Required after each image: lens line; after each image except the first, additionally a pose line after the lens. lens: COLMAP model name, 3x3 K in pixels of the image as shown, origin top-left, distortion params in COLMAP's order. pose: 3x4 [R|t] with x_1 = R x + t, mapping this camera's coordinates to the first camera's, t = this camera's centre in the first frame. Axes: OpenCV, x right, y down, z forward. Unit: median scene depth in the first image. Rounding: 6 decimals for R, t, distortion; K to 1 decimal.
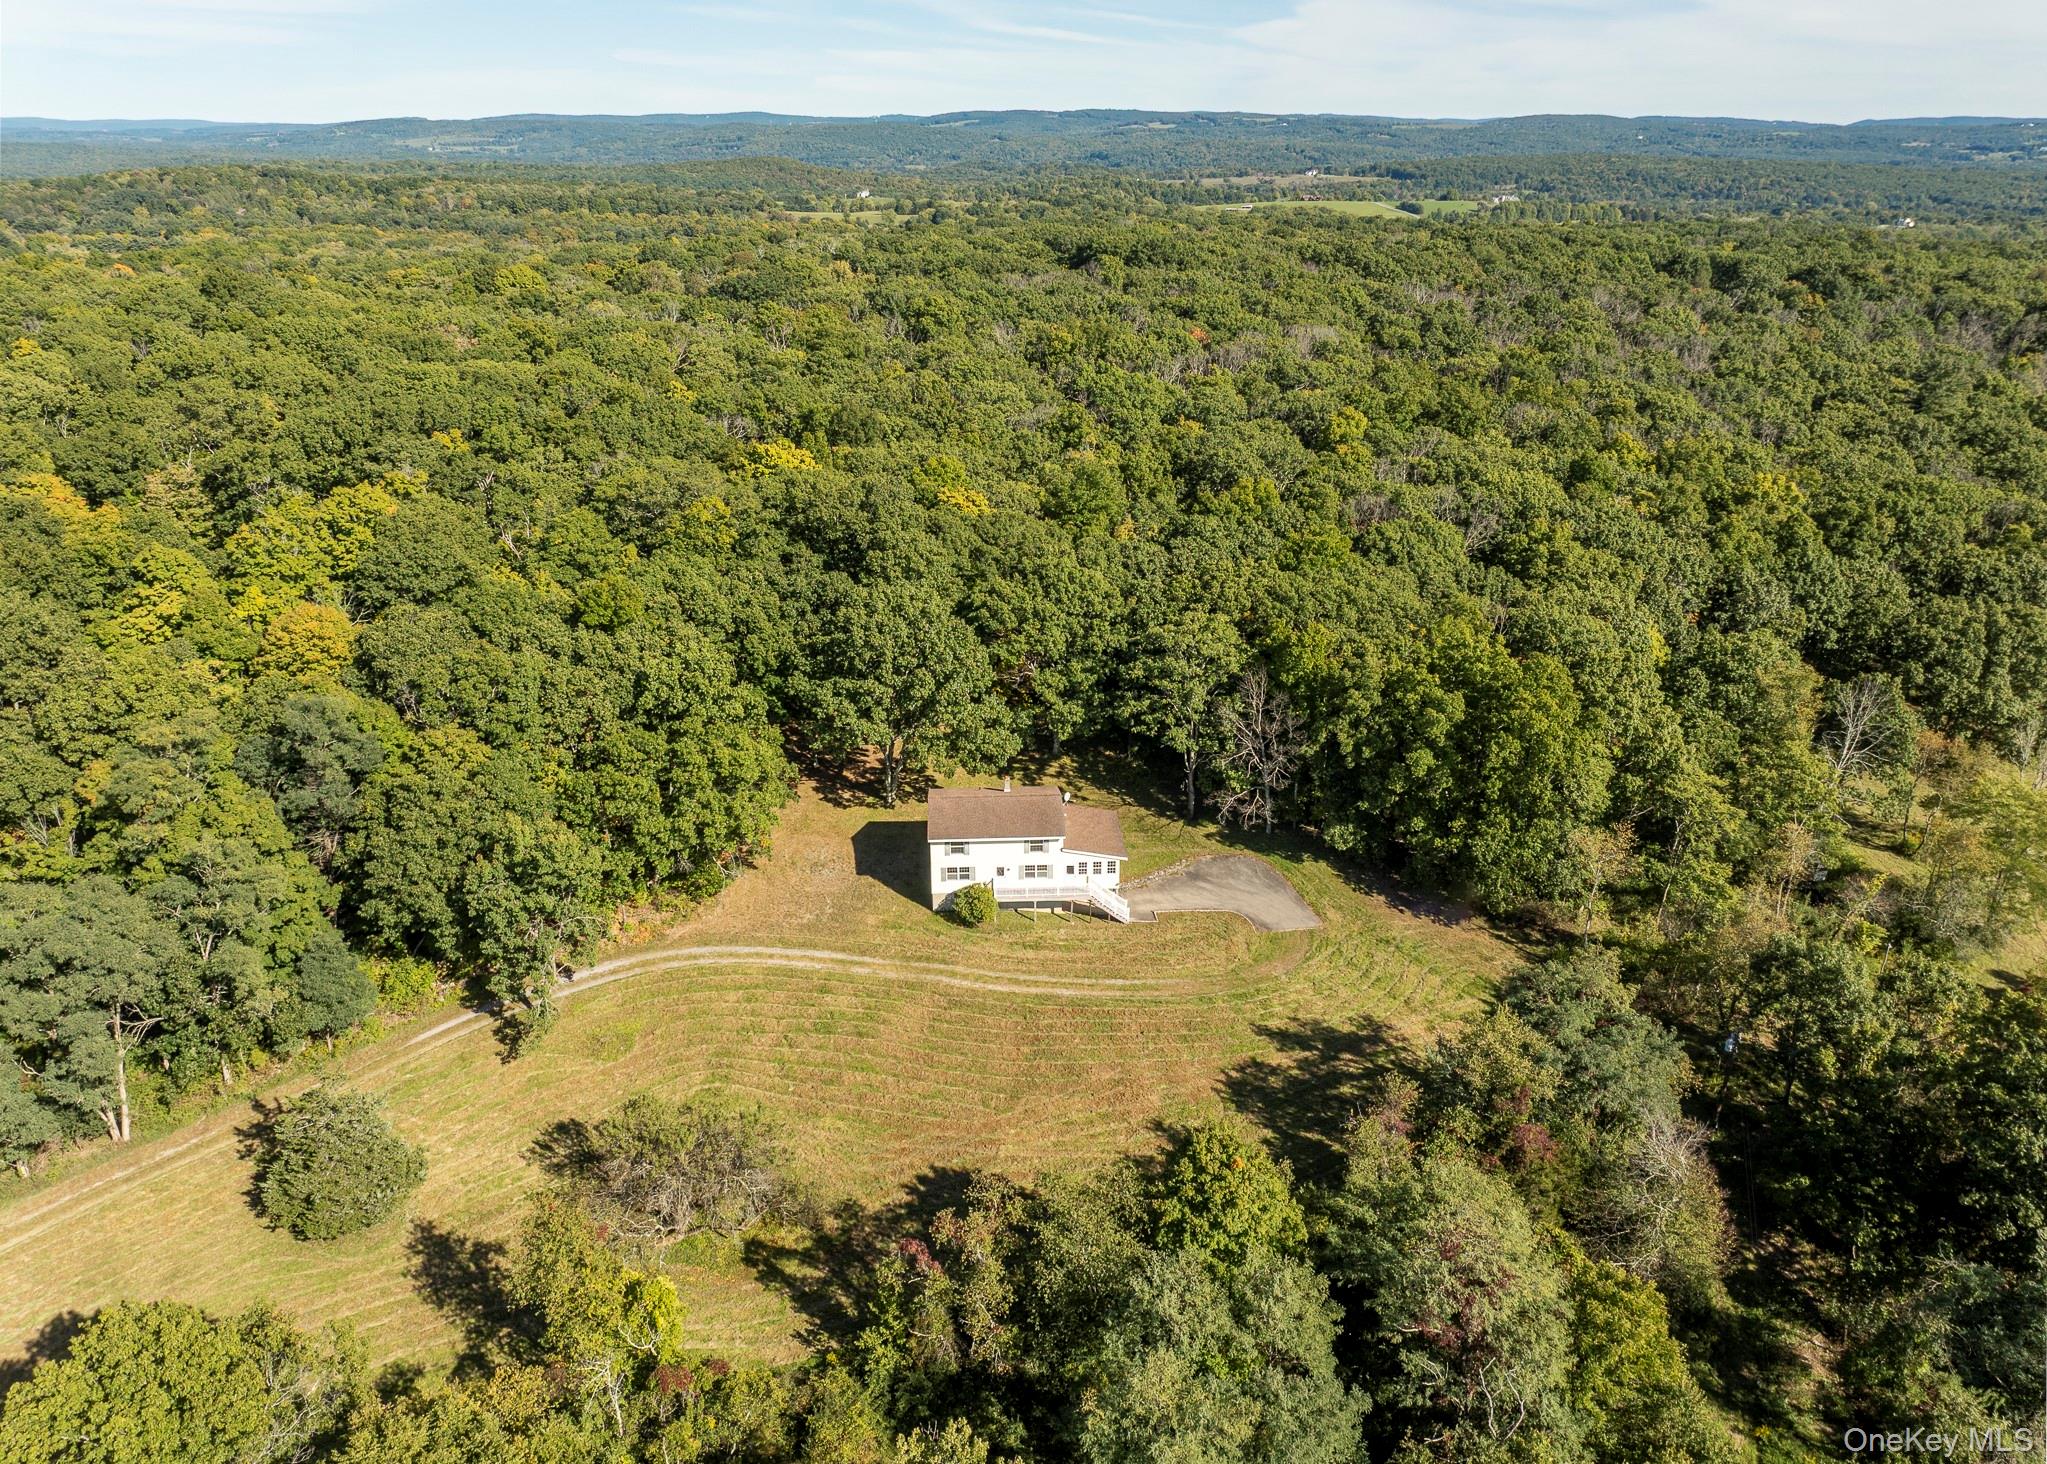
lens RADIAL K [[1444.6, 0, 1028.9], [0, 1444.6, 738.2], [0, 0, 1]] dist [-0.053889, 0.027229]
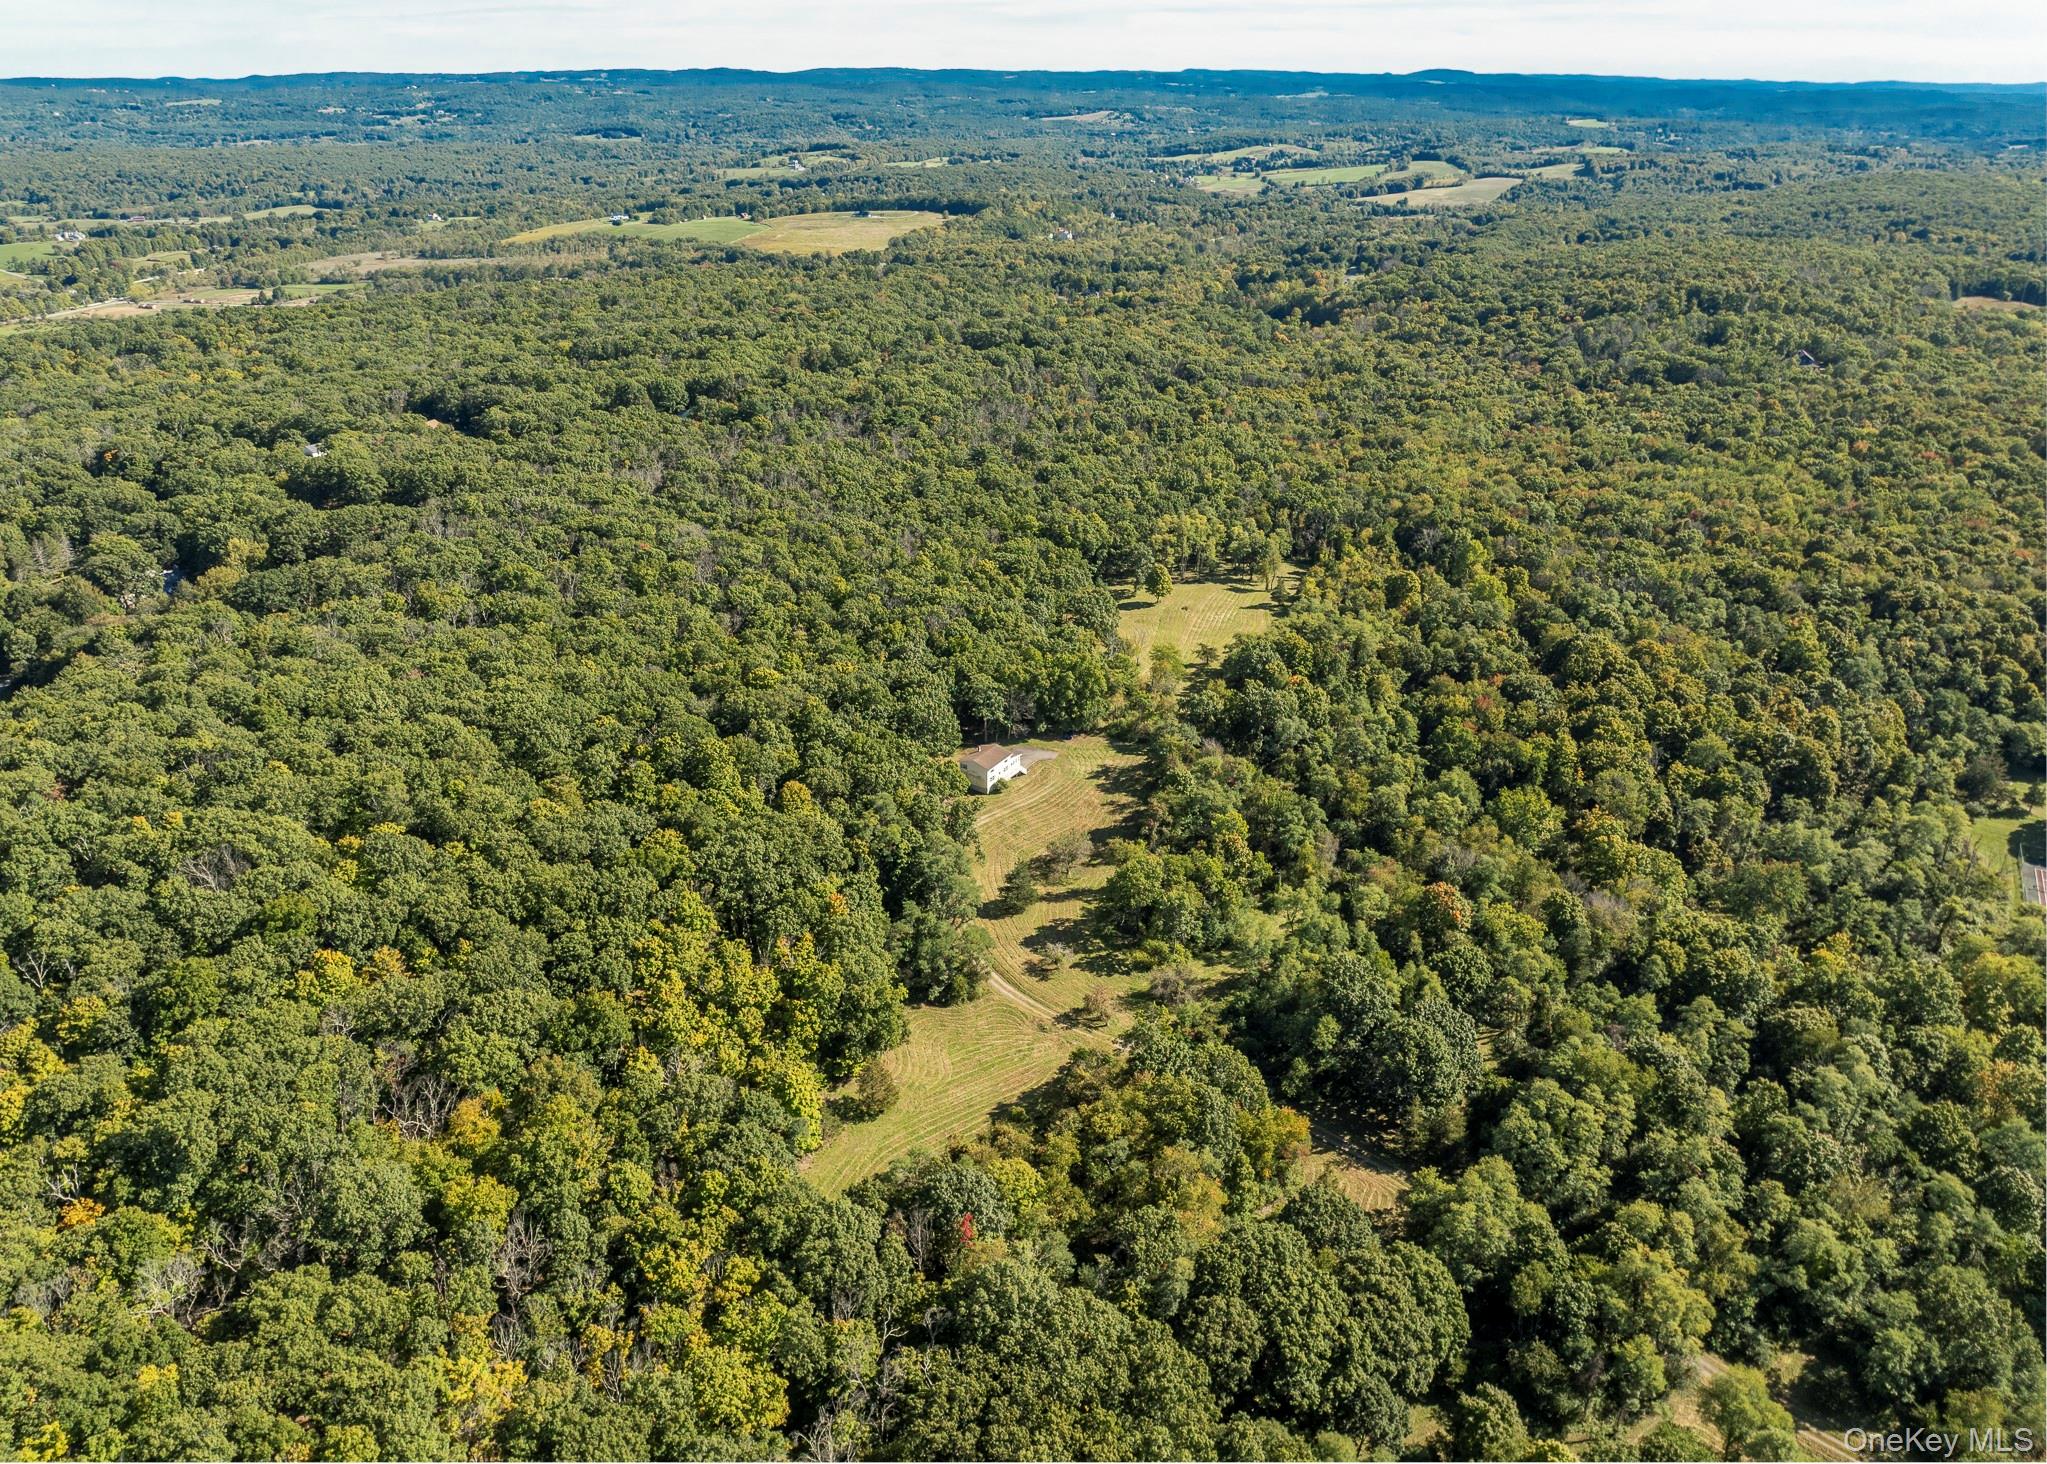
lens RADIAL K [[1444.6, 0, 1031.3], [0, 1444.6, 732.9], [0, 0, 1]] dist [-0.053889, 0.027229]
pose [[0.559274, -0.346145, 0.753257, -2.064445], [0.321057, 0.928182, 0.188152, -0.493899], [-0.764287, 0.136610, 0.630240, -0.904169]]
